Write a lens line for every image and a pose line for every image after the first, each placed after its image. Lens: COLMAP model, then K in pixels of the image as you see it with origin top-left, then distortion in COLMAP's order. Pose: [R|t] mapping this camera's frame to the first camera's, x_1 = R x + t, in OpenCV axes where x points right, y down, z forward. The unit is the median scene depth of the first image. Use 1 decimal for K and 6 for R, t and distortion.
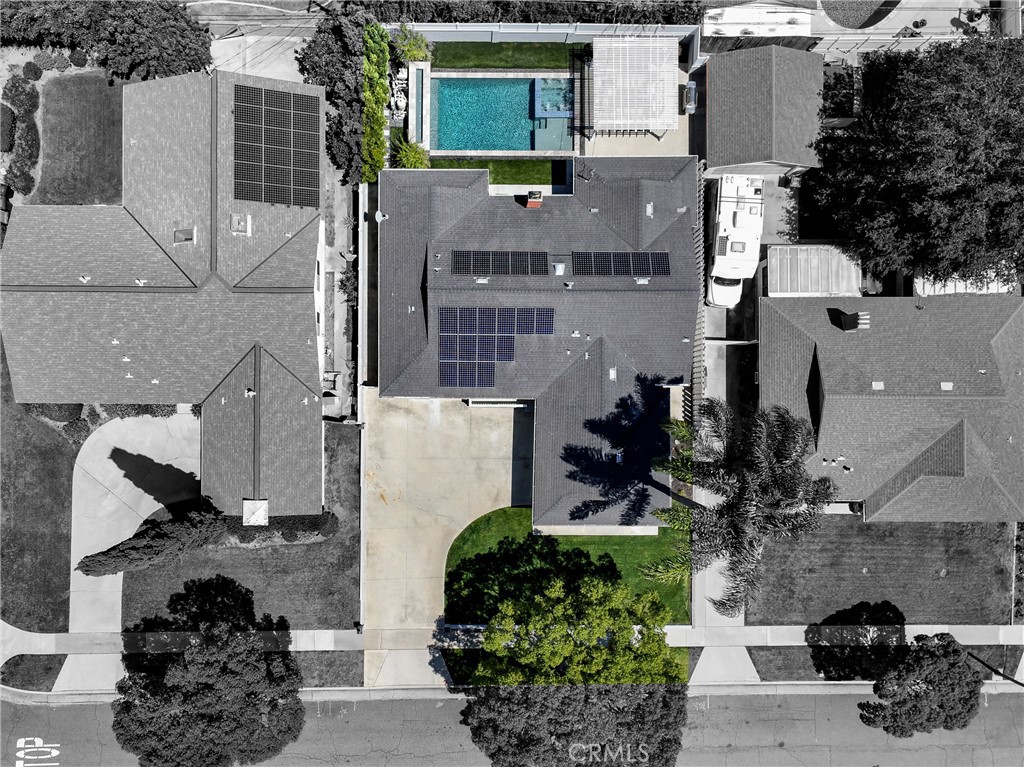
lens RADIAL K [[758.7, 0, 497.5], [0, 758.7, 382.5], [0, 0, 1]] dist [0.000866, -0.047432]
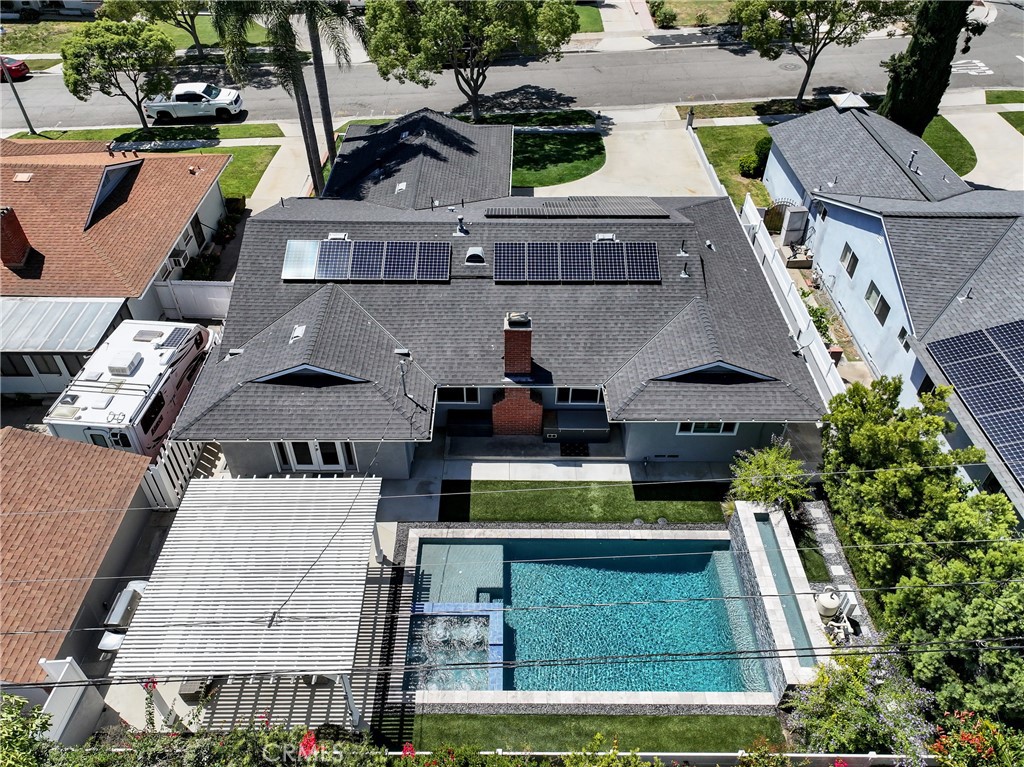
lens RADIAL K [[758.7, 0, 497.5], [0, 758.7, 382.5], [0, 0, 1]] dist [0.000866, -0.047432]
pose [[-0.999215, -0.033493, -0.021176, 0.066338], [0.005480, -0.646071, 0.763257, -0.598527], [-0.039245, 0.762542, 0.645747, 0.624755]]
